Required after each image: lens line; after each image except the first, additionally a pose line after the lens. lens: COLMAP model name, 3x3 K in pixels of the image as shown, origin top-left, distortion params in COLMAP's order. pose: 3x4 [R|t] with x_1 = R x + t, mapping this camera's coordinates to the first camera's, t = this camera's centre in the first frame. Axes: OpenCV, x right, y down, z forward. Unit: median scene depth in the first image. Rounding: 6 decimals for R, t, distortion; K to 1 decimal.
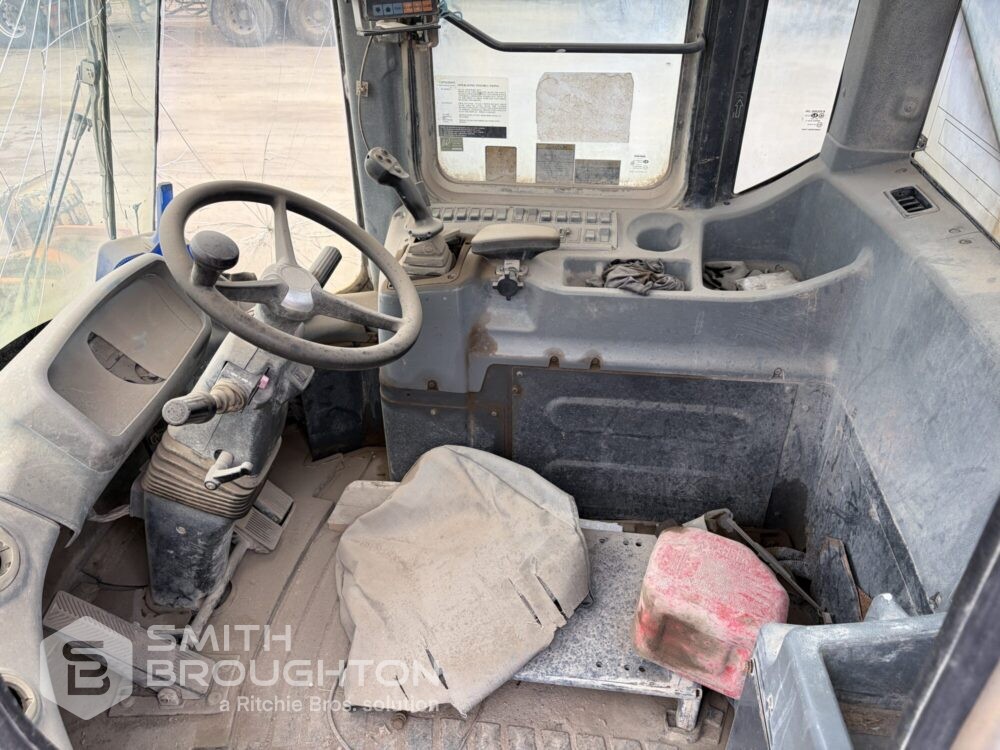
lens RADIAL K [[758.6, 0, 497.5], [0, 758.6, 376.4], [0, 0, 1]] dist [0.034797, -0.045271]
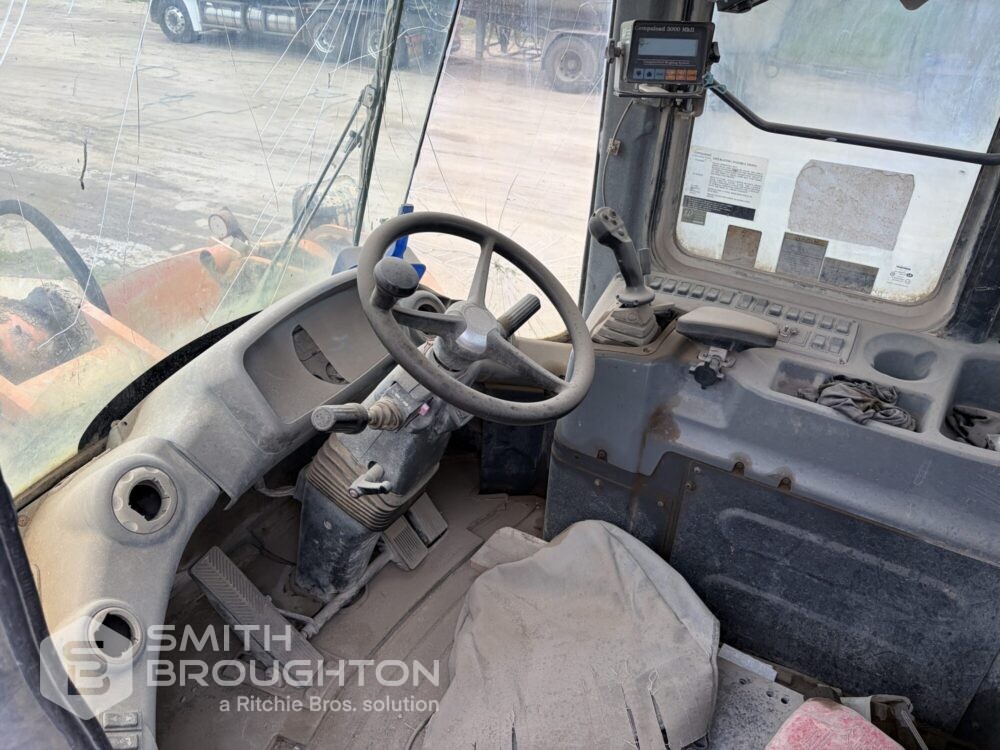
lens RADIAL K [[758.6, 0, 497.5], [0, 758.6, 376.4], [0, 0, 1]] dist [0.034797, -0.045271]
pose [[0.919787, 0.242267, -0.308704, 0.061649], [-0.261750, 0.964870, -0.022667, -0.027679], [0.292367, 0.101652, 0.950888, 0.043414]]
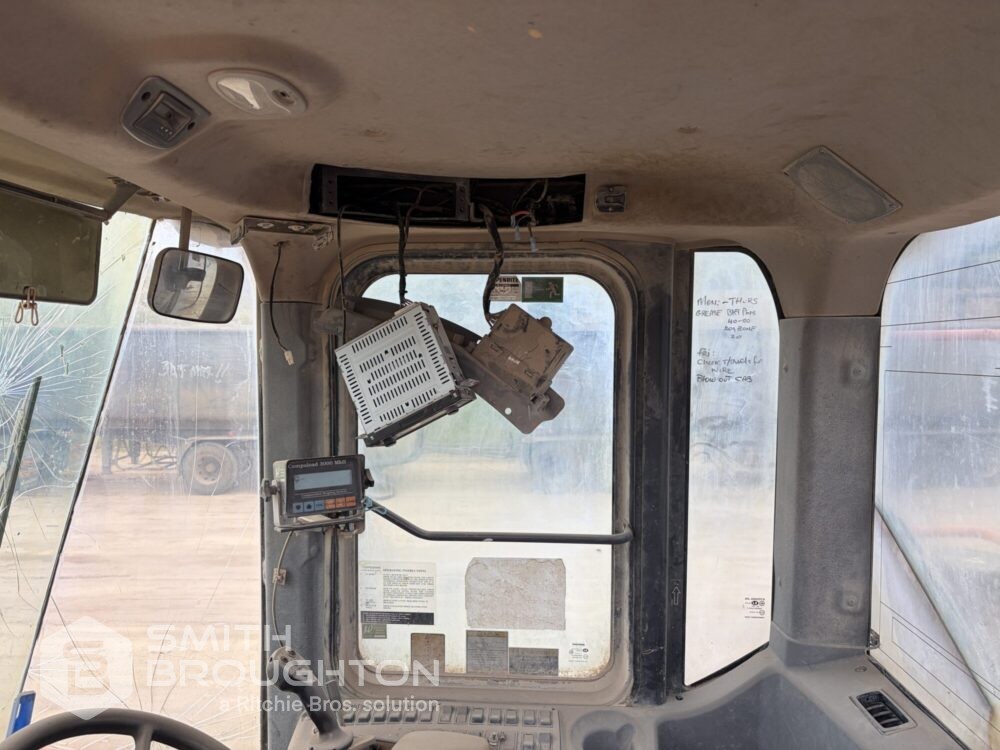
lens RADIAL K [[757.9, 0, 496.0], [0, 757.9, 377.2], [0, 0, 1]] dist [0.006277, -0.006659]
pose [[0.998085, 0.010143, 0.061014, 0.029568], [0.023690, 0.848541, -0.528599, -0.084662], [-0.057134, 0.529032, 0.846676, 0.061271]]
